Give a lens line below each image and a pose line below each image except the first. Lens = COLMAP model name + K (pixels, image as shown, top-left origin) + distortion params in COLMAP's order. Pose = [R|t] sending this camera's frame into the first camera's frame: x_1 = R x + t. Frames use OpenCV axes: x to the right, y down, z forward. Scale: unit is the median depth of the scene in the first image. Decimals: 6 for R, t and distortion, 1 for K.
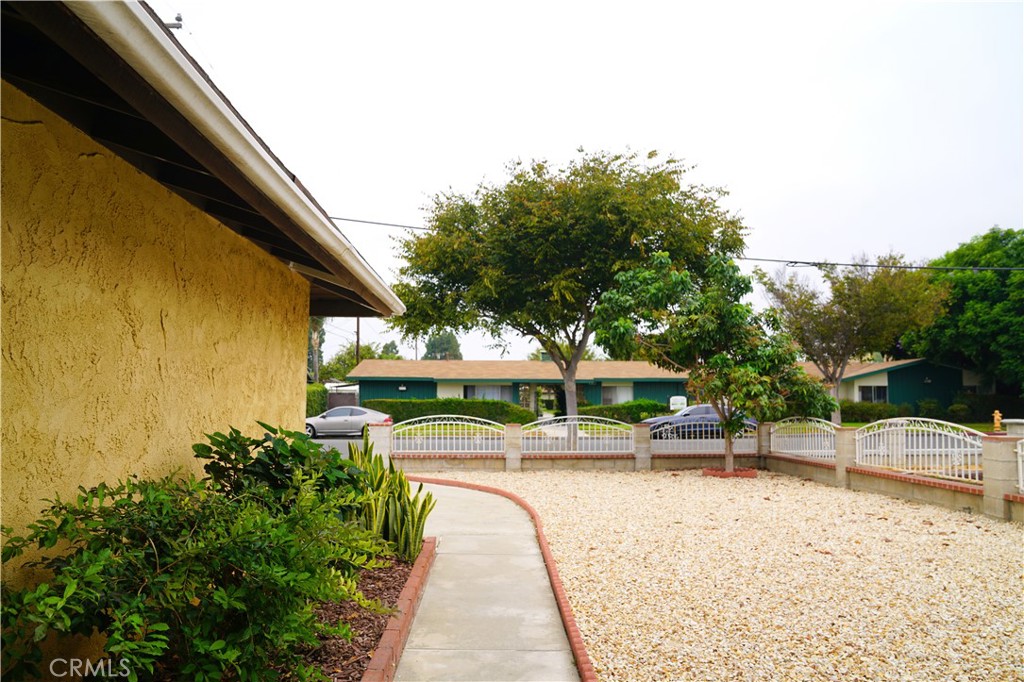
lens RADIAL K [[702.6, 0, 511.8], [0, 702.6, 342.8], [0, 0, 1]] dist [-0.104520, 0.053675]
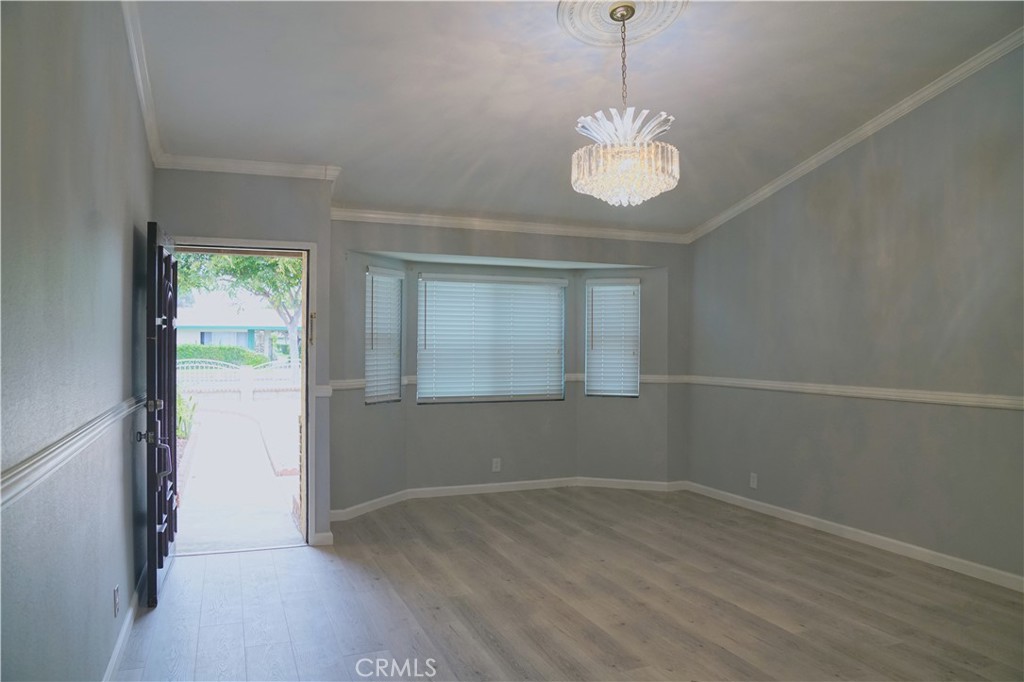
lens RADIAL K [[702.6, 0, 510.0], [0, 702.6, 340.2], [0, 0, 1]] dist [-0.104520, 0.053675]
pose [[0.935497, 0.001594, 0.353330, 0.004064], [-0.028359, 0.997102, 0.070587, -0.031110], [-0.352194, -0.076054, 0.932832, -0.322754]]
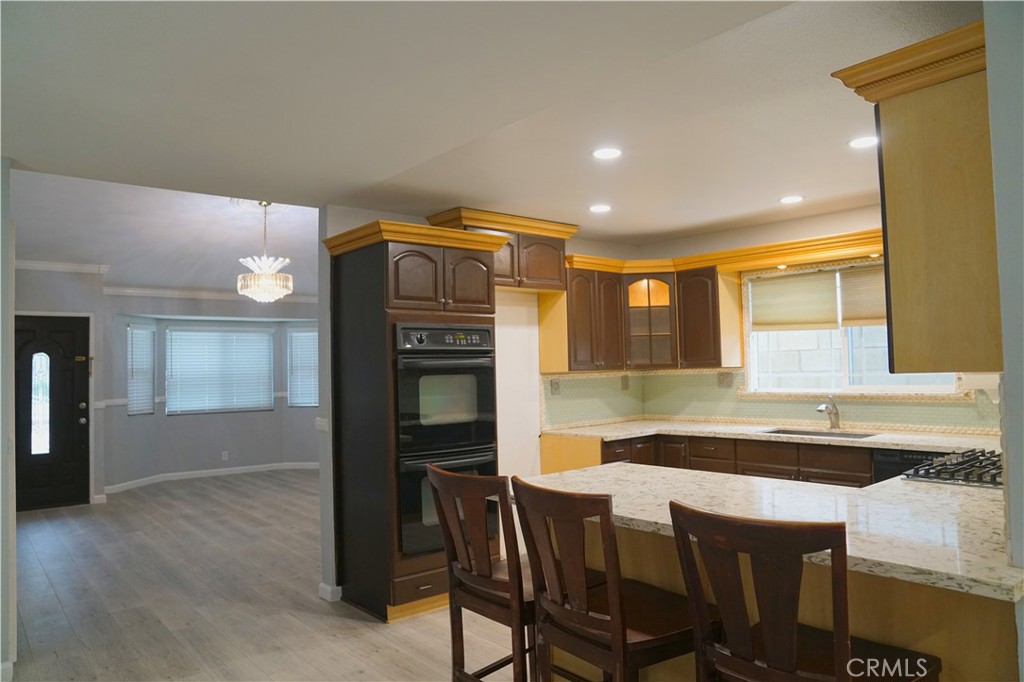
lens RADIAL K [[702.6, 0, 502.1], [0, 702.6, 343.6], [0, 0, 1]] dist [-0.104520, 0.053675]
pose [[0.792363, -0.001592, 0.610048, -0.119515], [-0.022373, 0.999248, 0.031668, -0.095731], [-0.609640, -0.038741, 0.791731, -1.130091]]
